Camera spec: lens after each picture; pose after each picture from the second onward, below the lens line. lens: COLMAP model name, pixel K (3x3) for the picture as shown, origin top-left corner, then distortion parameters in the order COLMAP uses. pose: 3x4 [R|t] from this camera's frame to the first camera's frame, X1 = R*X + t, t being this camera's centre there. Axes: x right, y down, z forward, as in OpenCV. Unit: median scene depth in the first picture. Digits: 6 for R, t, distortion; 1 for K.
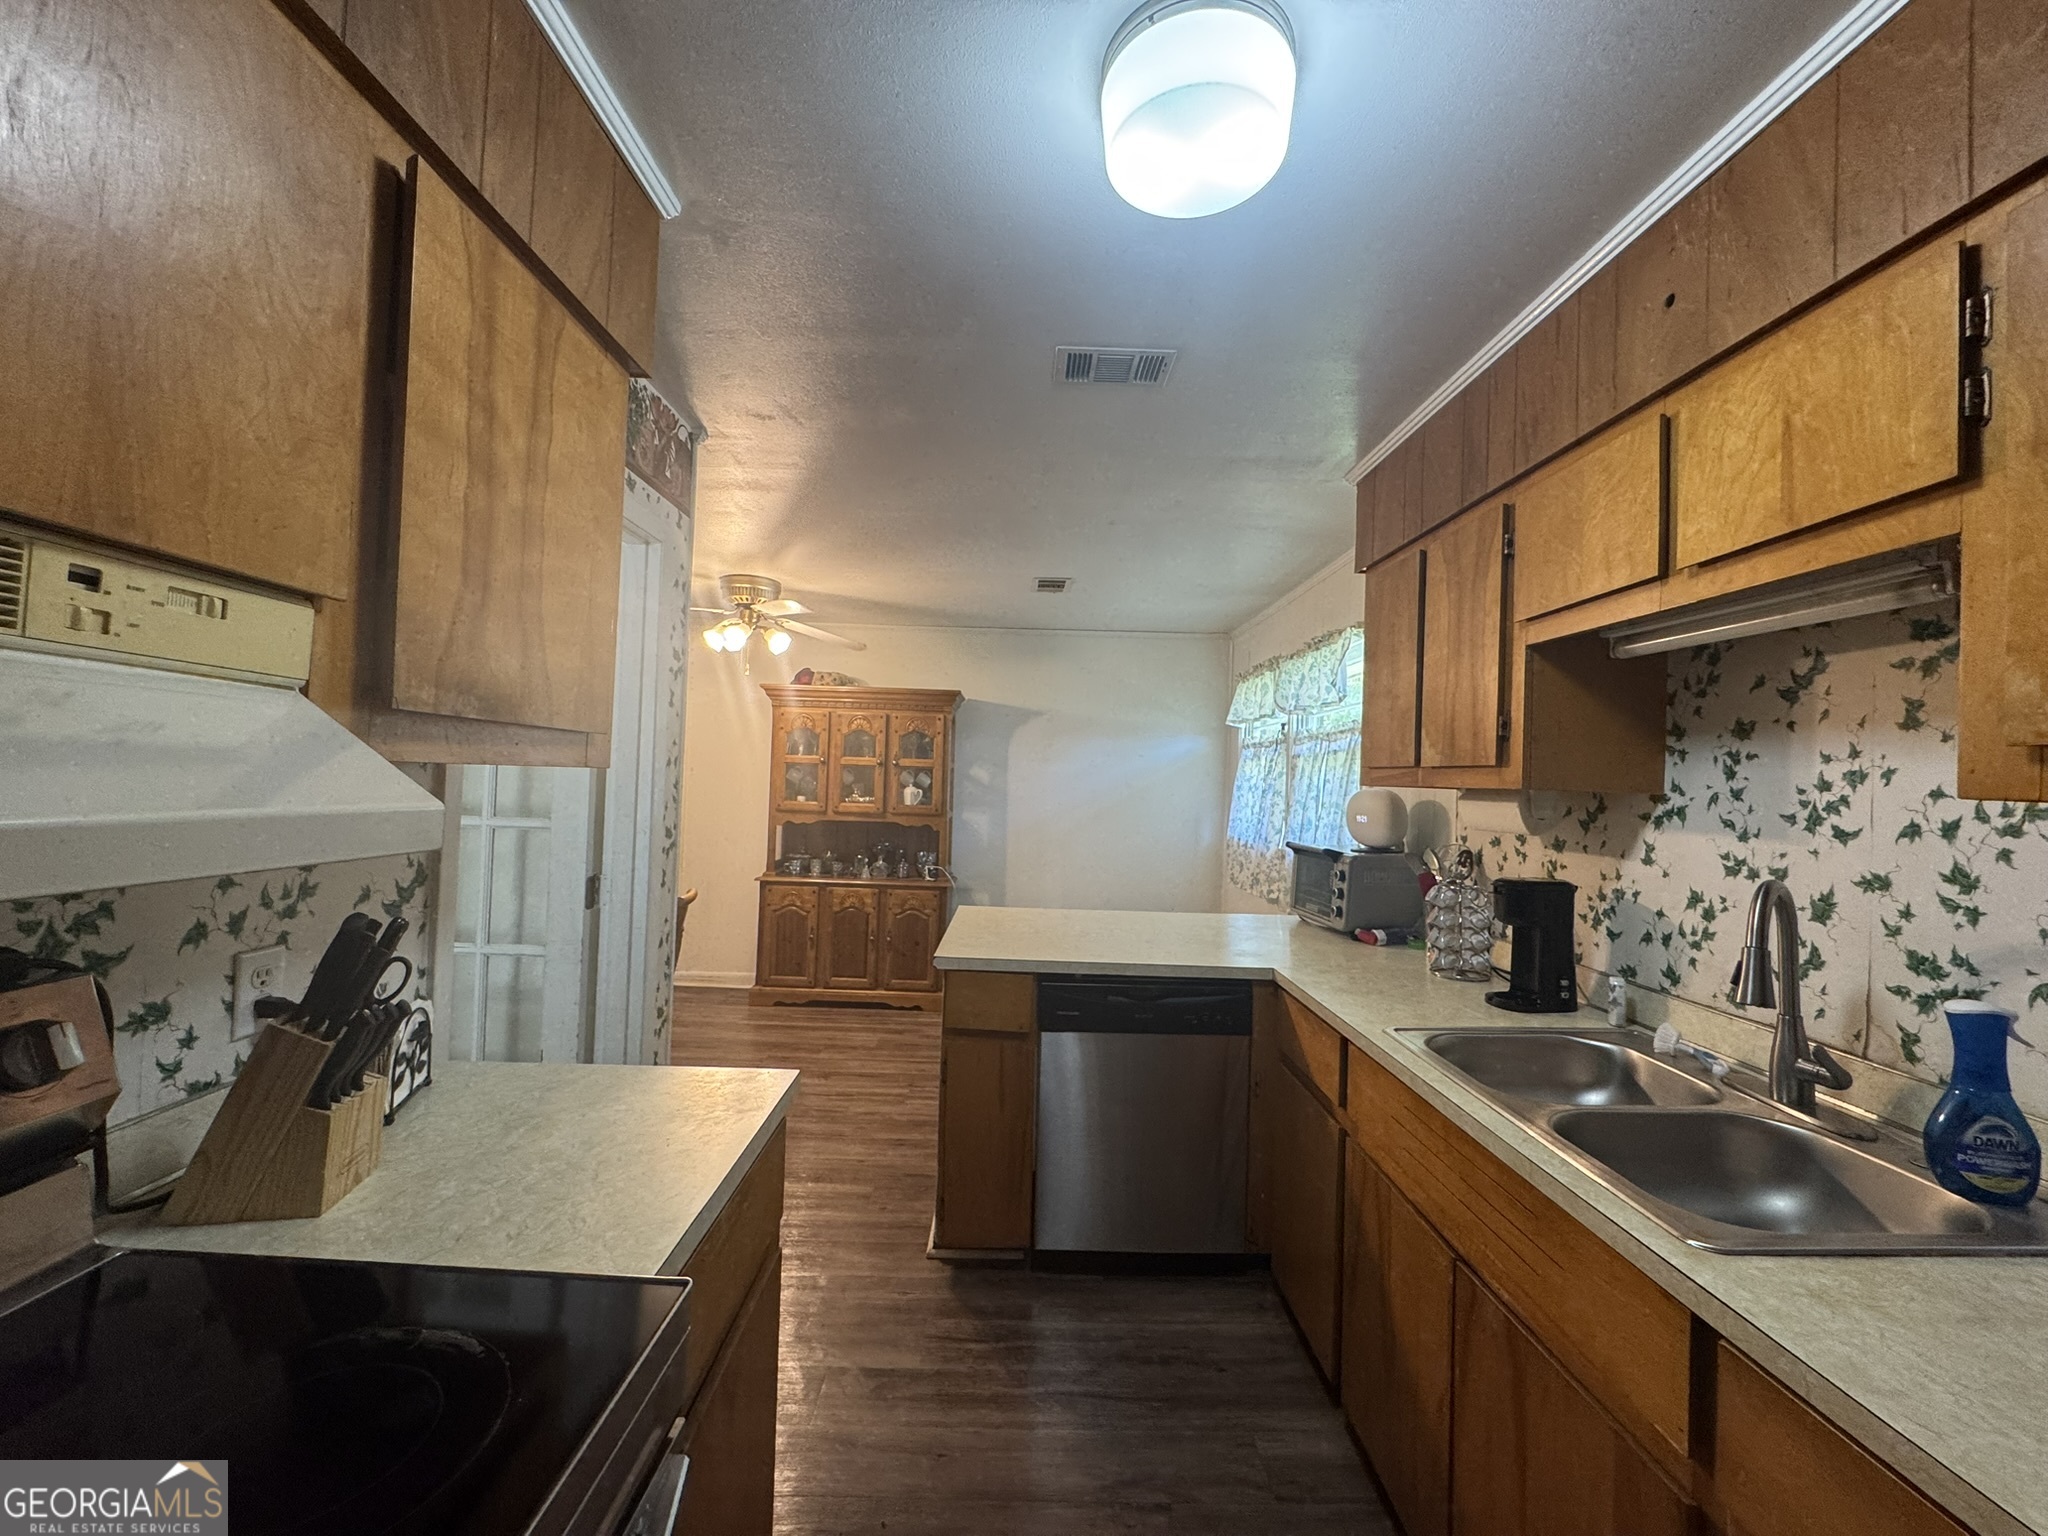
lens RADIAL K [[815.8, 0, 1024.1], [0, 815.8, 770.8], [0, 0, 1]] dist [-0.003758, 0.000450]
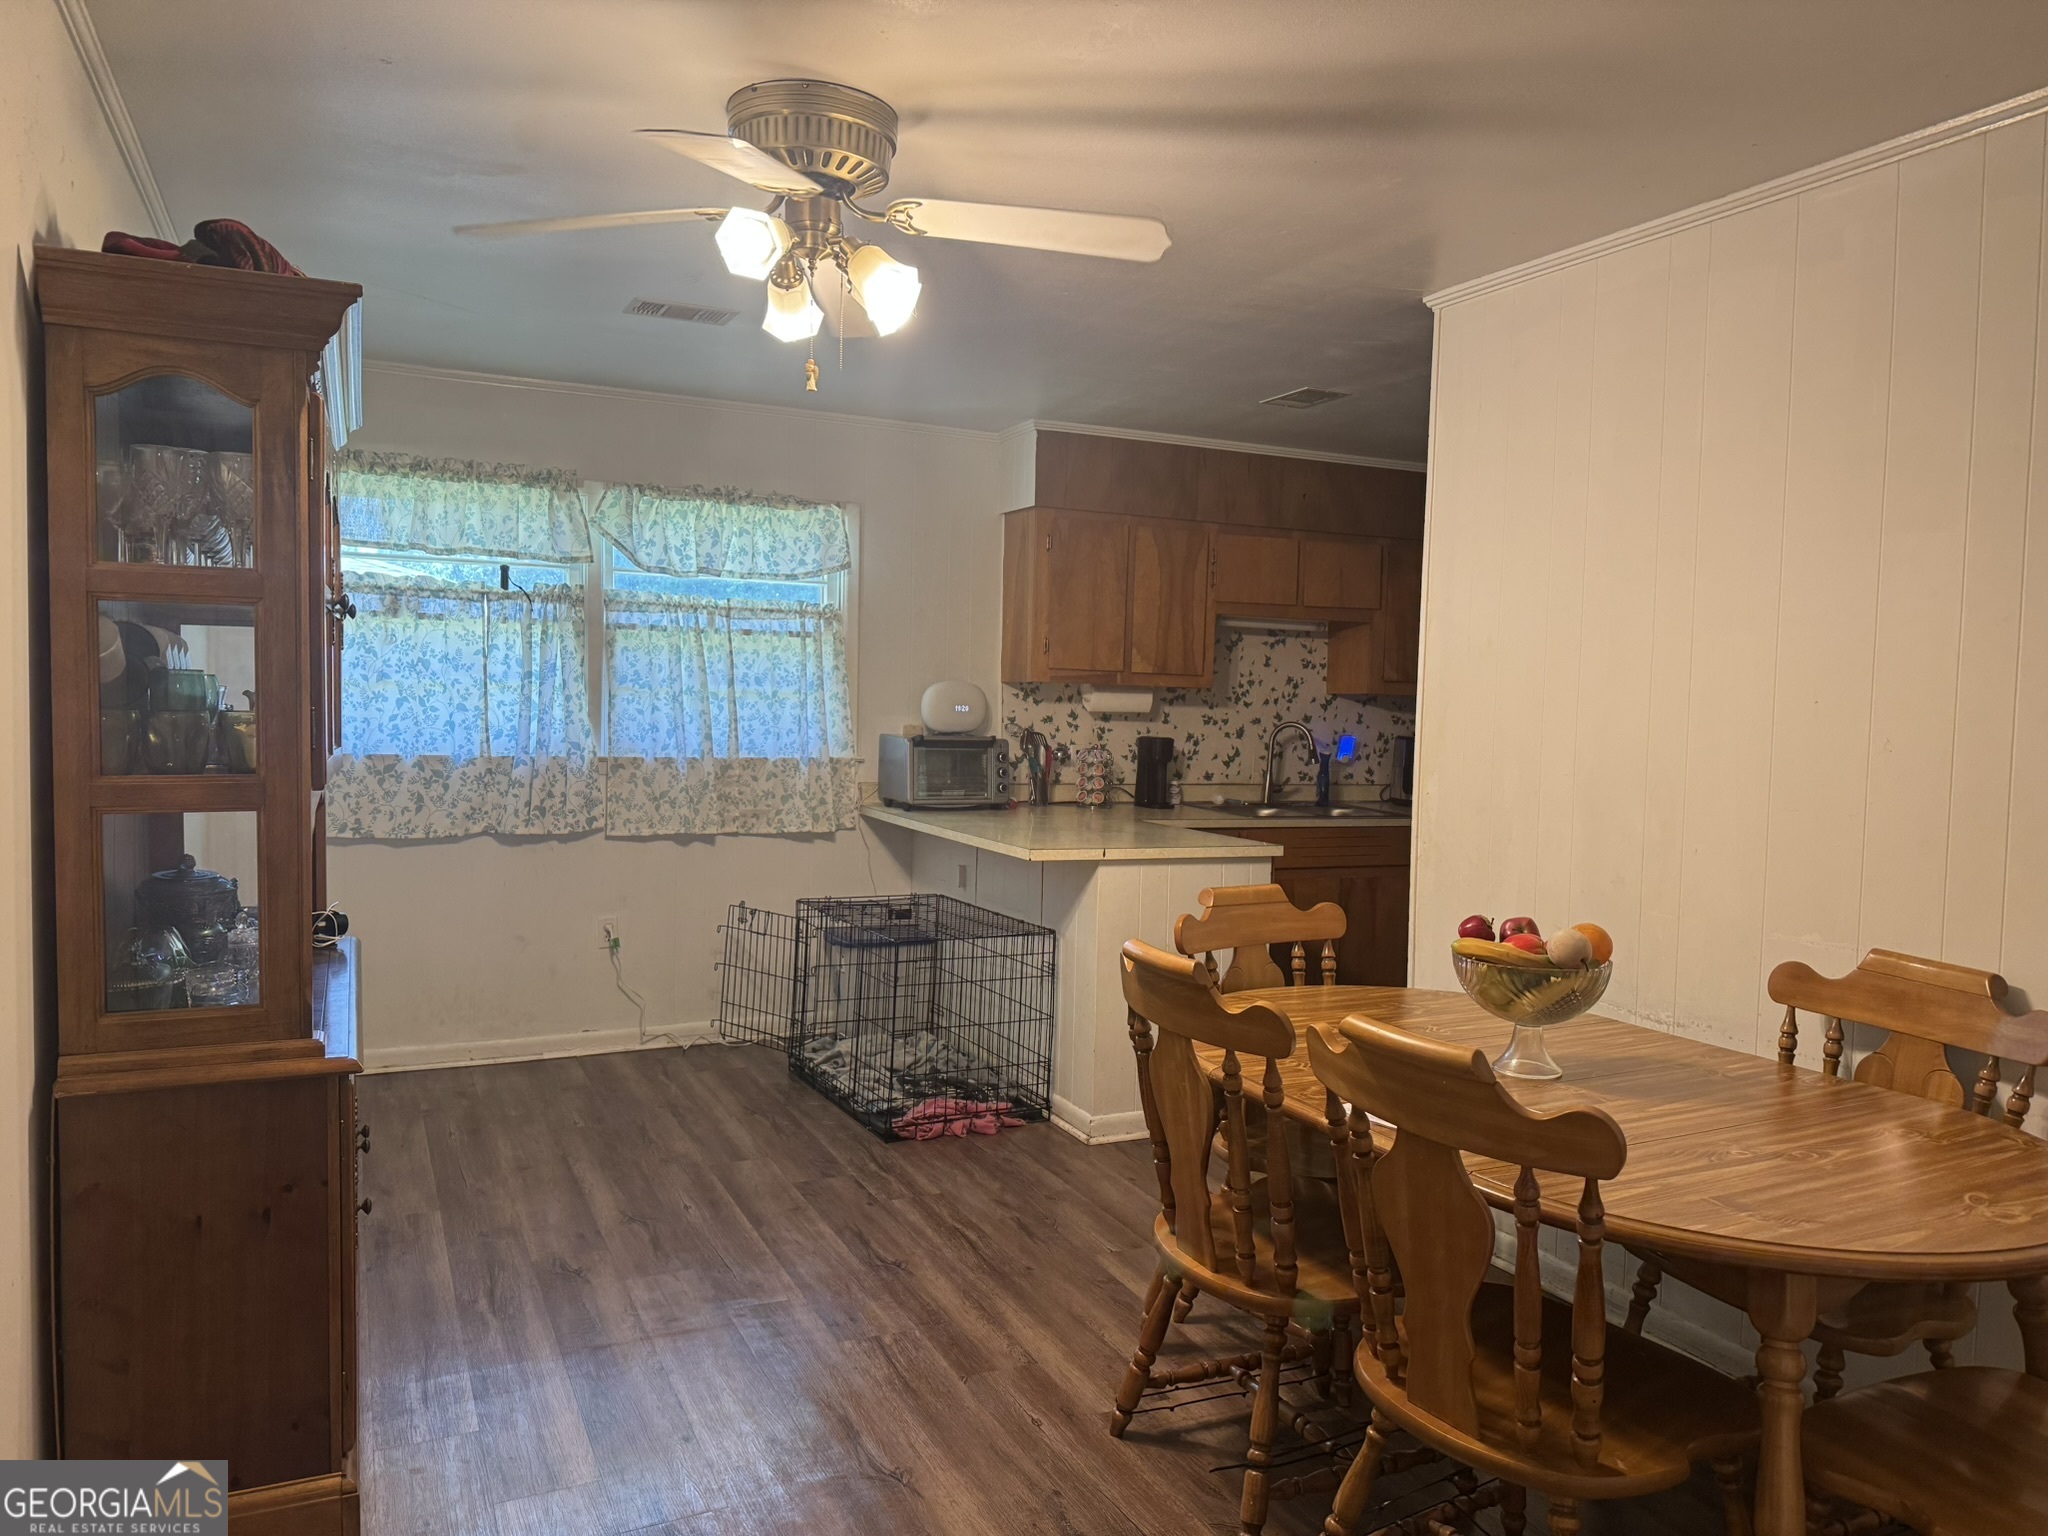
lens RADIAL K [[1421.2, 0, 1033.8], [0, 1421.2, 777.7], [0, 0, 1]] dist [0.178792, -0.394438]
pose [[-0.418215, -0.094233, 0.903447, -2.571698], [-0.053133, 0.995439, 0.079232, -0.013498], [-0.906793, -0.014866, -0.421314, 3.138514]]
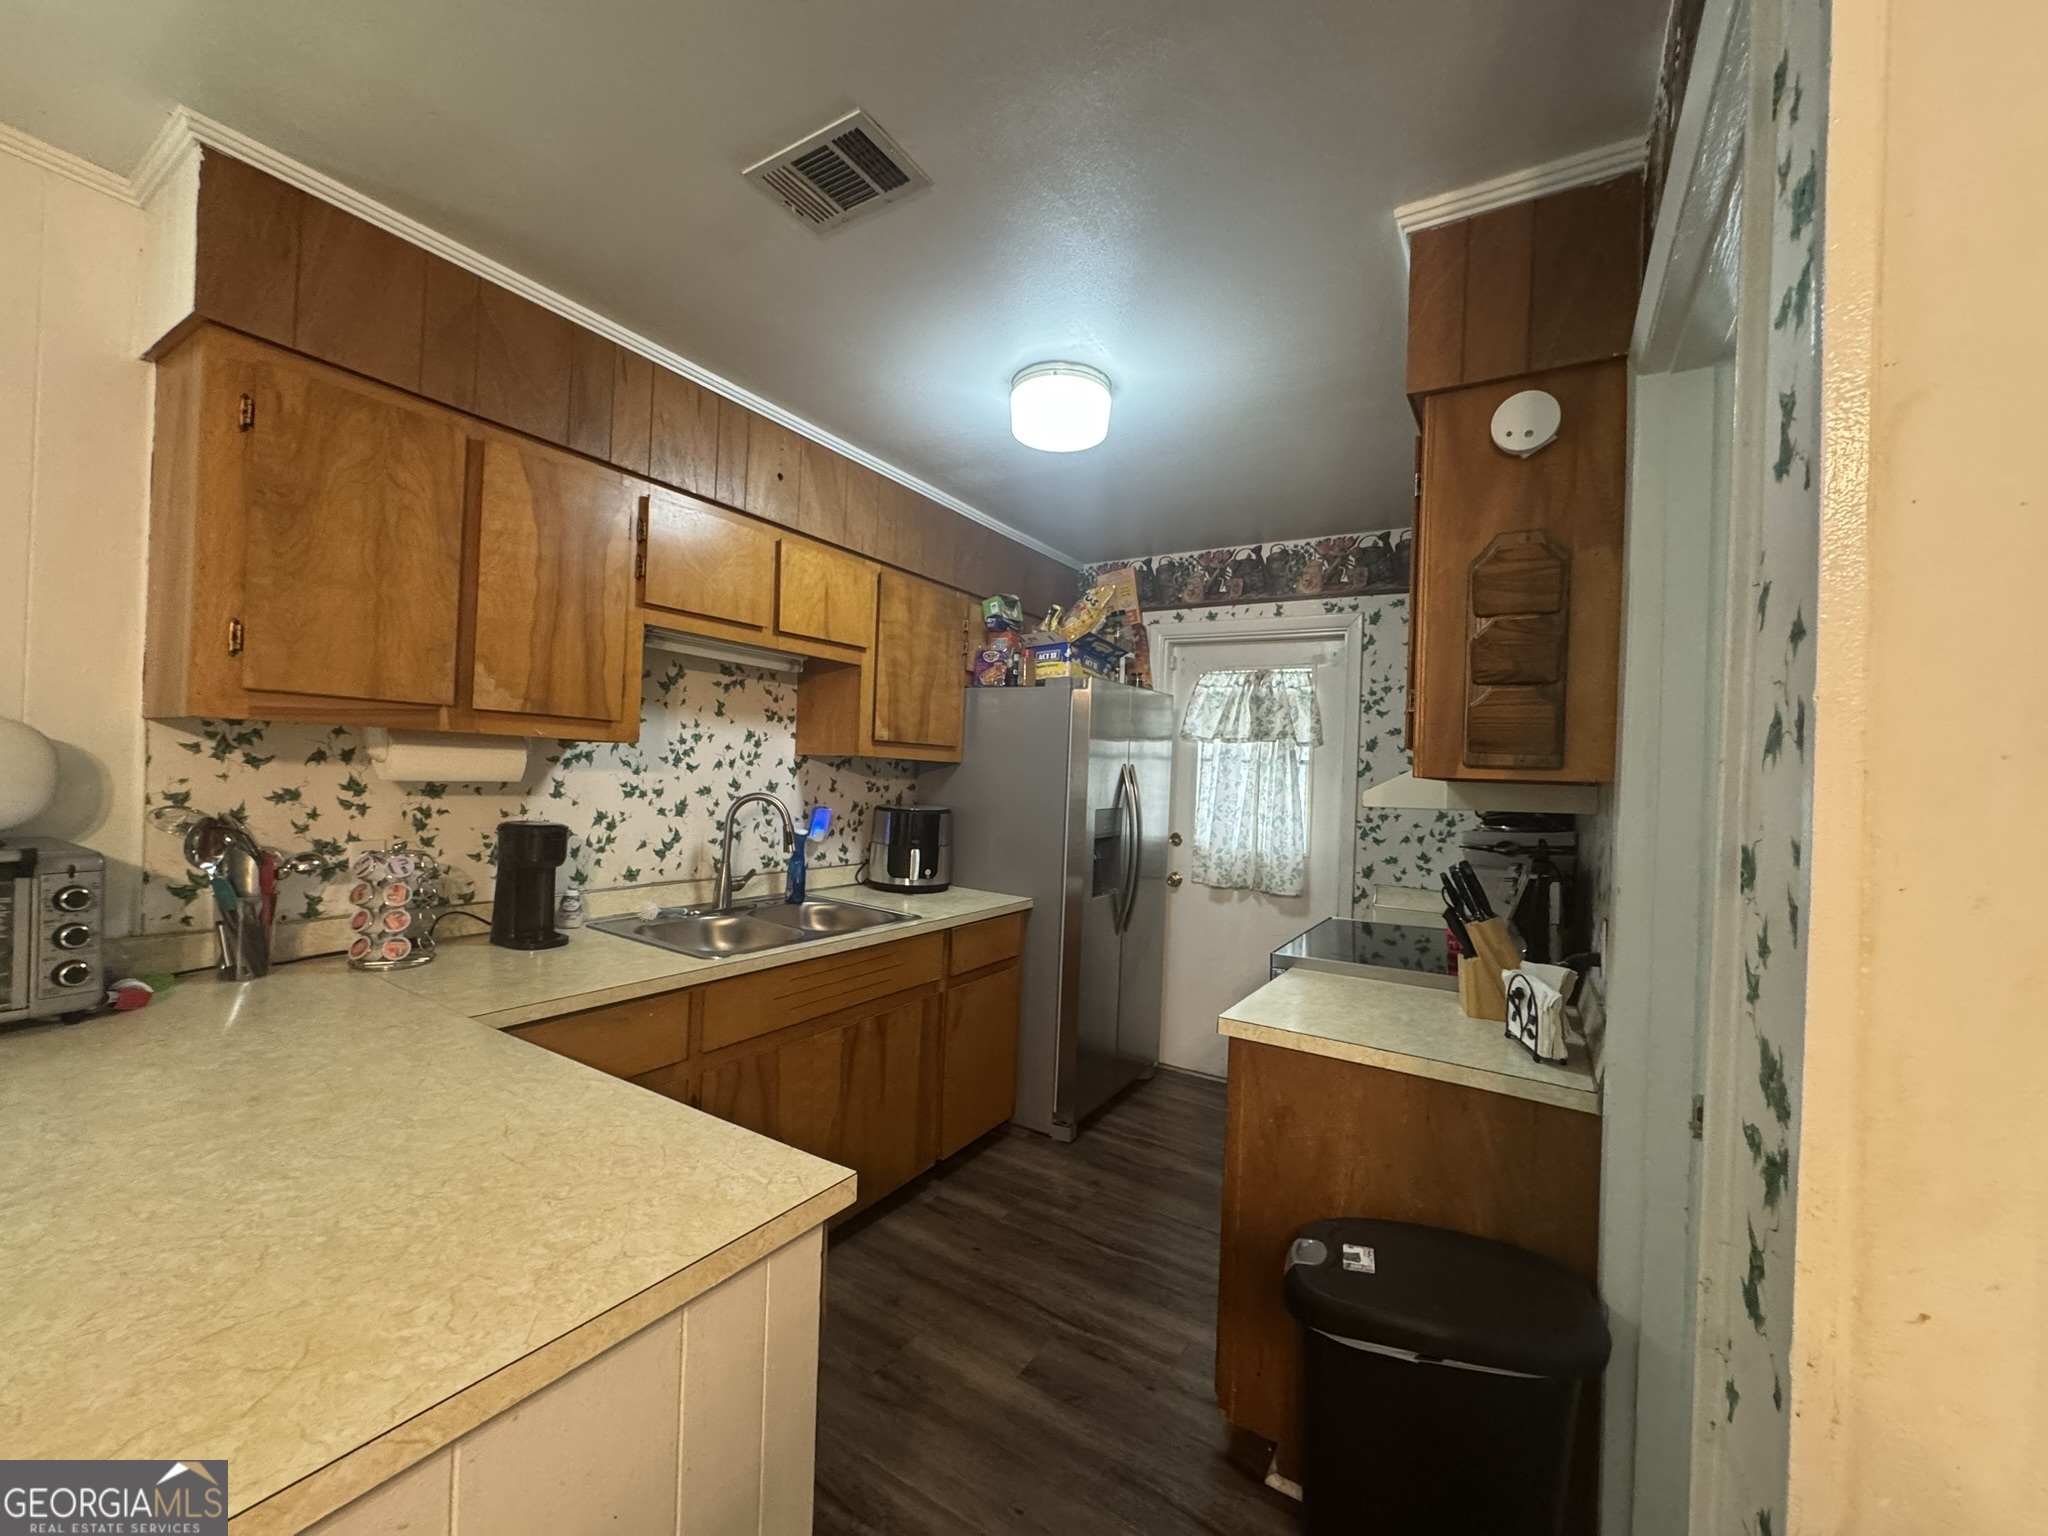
lens RADIAL K [[815.8, 0, 1024.1], [0, 815.8, 770.8], [0, 0, 1]] dist [-0.003758, 0.000450]
pose [[-0.841215, -0.065050, 0.536774, -0.572599], [-0.073653, 0.997269, 0.005429, 0.016933], [-0.535661, -0.034968, -0.843709, 1.900314]]
